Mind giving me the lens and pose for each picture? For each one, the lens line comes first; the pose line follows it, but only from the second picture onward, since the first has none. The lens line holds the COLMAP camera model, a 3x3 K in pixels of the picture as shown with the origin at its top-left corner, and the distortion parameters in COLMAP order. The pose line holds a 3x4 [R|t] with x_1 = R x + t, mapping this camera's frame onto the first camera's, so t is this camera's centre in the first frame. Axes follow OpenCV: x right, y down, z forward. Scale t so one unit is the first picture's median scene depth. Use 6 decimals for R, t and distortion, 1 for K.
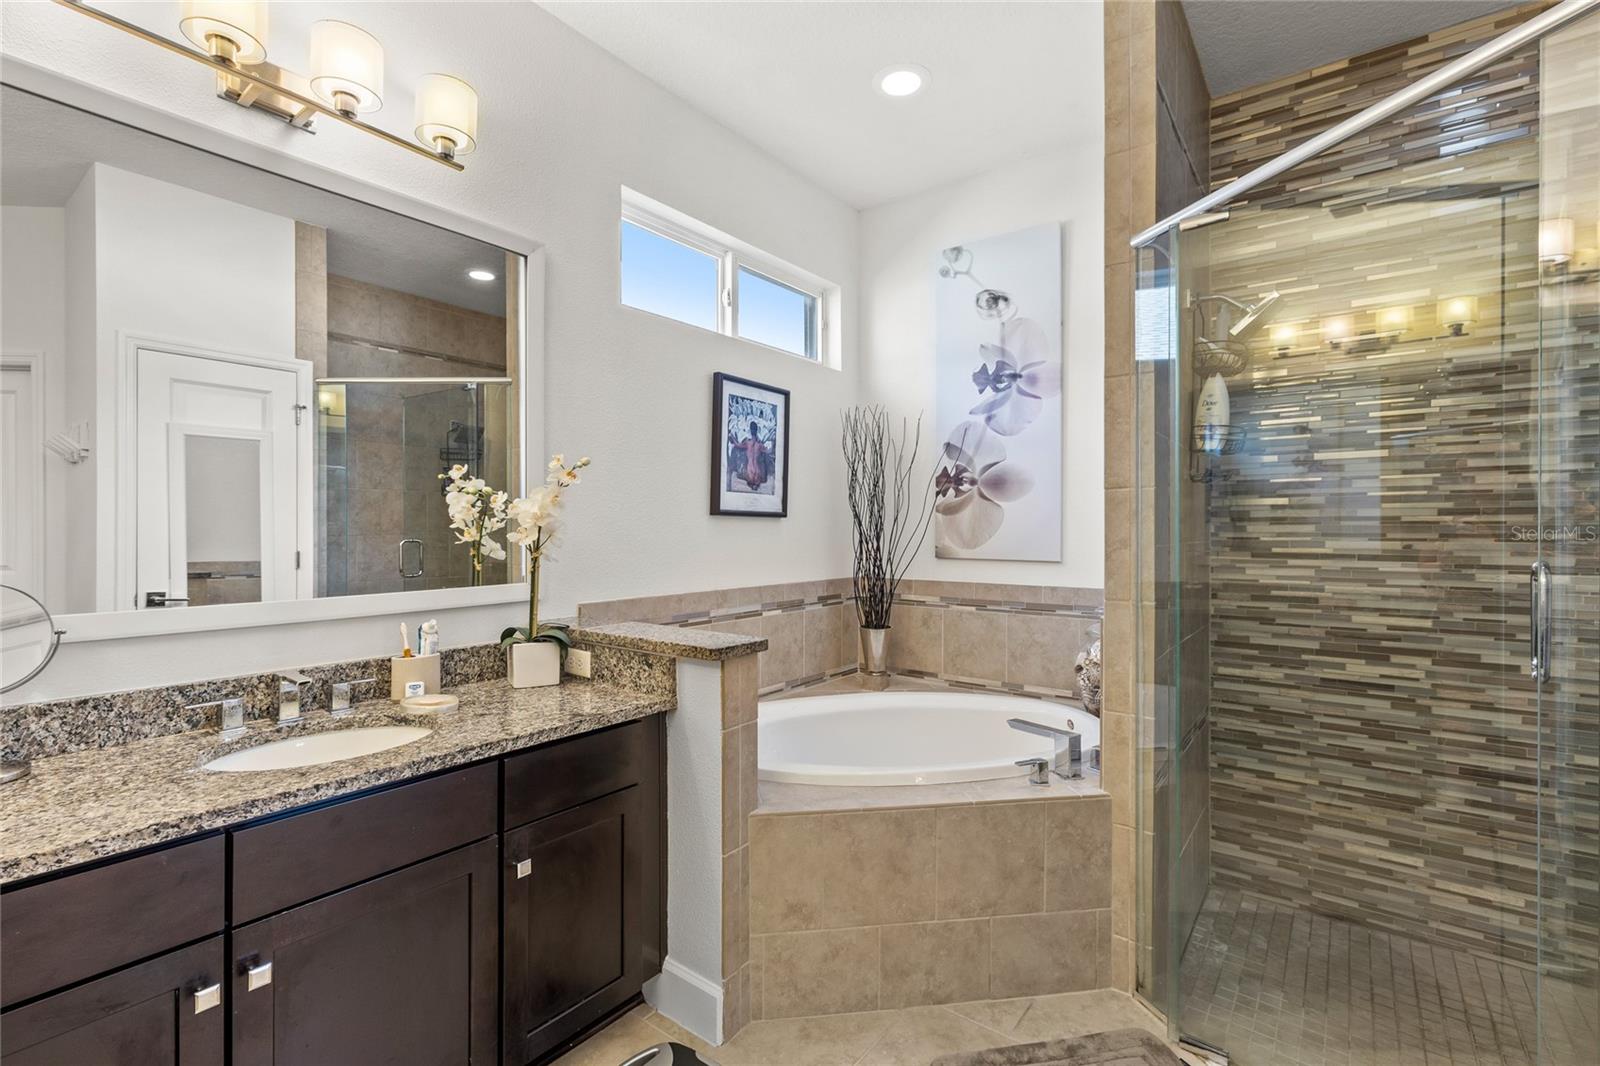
lens RADIAL K [[728.0, 0, 793.9], [0, 728.0, 529.0], [0, 0, 1]] dist [0.001379, -0.000279]
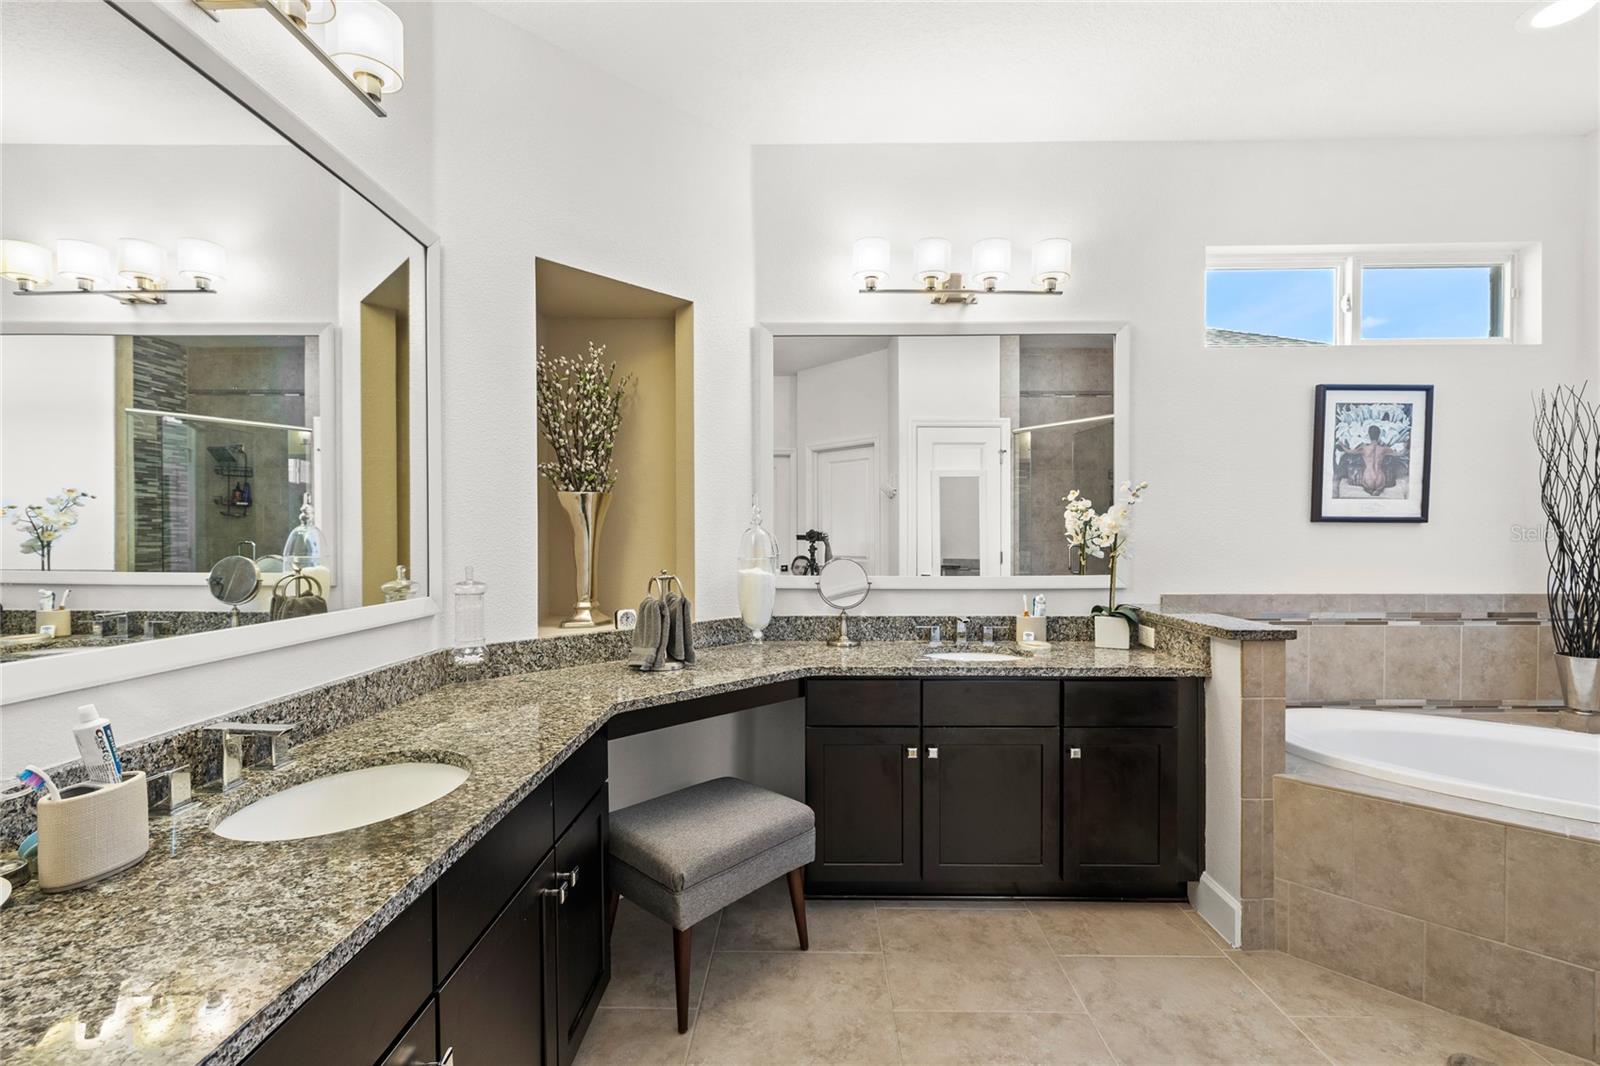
lens RADIAL K [[728.0, 0, 799.9], [0, 728.0, 537.7], [0, 0, 1]] dist [0.001379, -0.000279]
pose [[0.599022, -0.000845, -0.800732, 0.413807], [0.001679, 0.999999, 0.000201, 0.002852], [0.800731, -0.001465, 0.599023, -0.319286]]
